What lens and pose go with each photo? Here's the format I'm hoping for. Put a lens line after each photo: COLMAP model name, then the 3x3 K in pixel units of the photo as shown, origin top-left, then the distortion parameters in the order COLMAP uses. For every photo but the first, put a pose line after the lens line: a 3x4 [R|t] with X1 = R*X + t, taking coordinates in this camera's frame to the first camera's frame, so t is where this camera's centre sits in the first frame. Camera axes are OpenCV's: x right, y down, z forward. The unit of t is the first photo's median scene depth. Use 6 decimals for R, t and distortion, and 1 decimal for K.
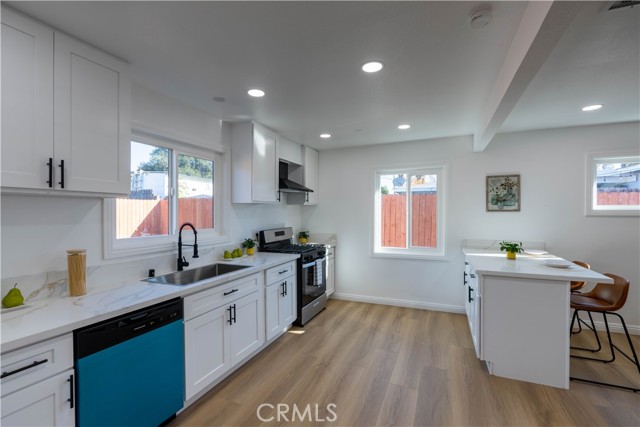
lens RADIAL K [[282.0, 0, 321.3], [0, 282.0, 213.2], [0, 0, 1]] dist [-0.003749, 0.001924]
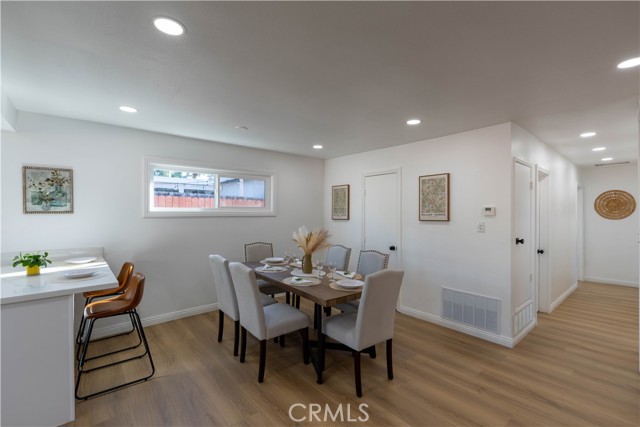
lens RADIAL K [[282.0, 0, 318.3], [0, 282.0, 214.4], [0, 0, 1]] dist [-0.003749, 0.001924]
pose [[0.445844, -0.006714, 0.895086, 0.280120], [0.008747, 0.999957, 0.003144, 0.000723], [-0.895068, 0.006427, 0.445883, -0.034107]]
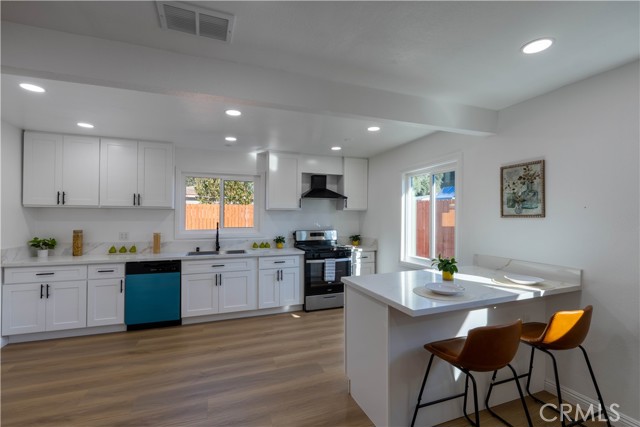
lens RADIAL K [[282.0, 0, 320.3], [0, 282.0, 214.2], [0, 0, 1]] dist [-0.003749, 0.001924]
pose [[0.695740, -0.001028, -0.718293, 0.817403], [-0.009240, 0.999903, -0.010381, -0.002374], [0.718234, 0.013859, 0.695664, 0.191370]]
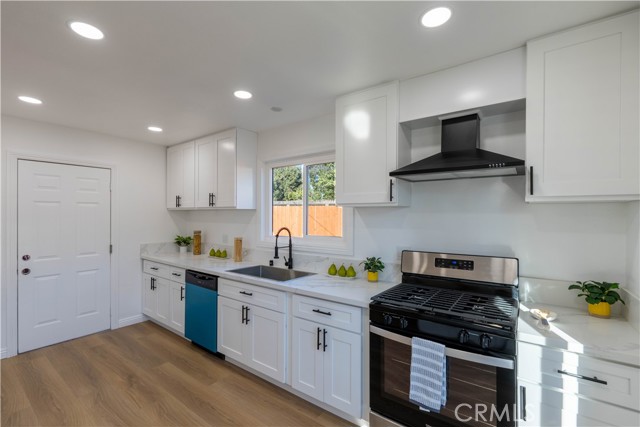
lens RADIAL K [[282.0, 0, 321.8], [0, 282.0, 215.3], [0, 0, 1]] dist [-0.003749, 0.001924]
pose [[-0.218221, -0.004275, -0.975890, 0.431654], [-0.012421, 0.999922, -0.001603, -0.011054], [0.975820, 0.011772, -0.218257, 0.988728]]
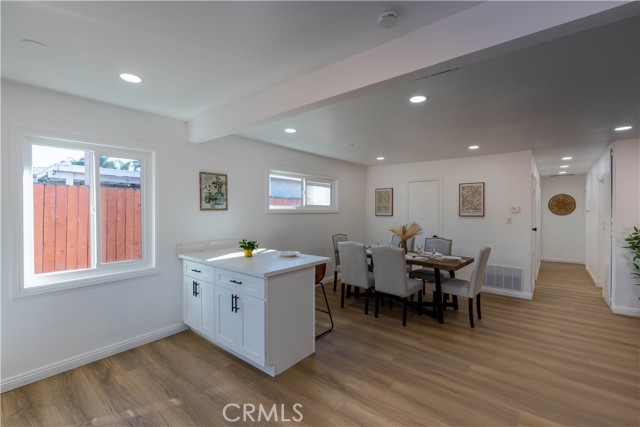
lens RADIAL K [[282.0, 0, 319.7], [0, 282.0, 214.2], [0, 0, 1]] dist [-0.003749, 0.001924]
pose [[0.277772, -0.013043, 0.960559, -0.196532], [0.007490, 0.999907, 0.011411, -0.001465], [-0.960618, 0.004024, 0.277843, 0.390814]]
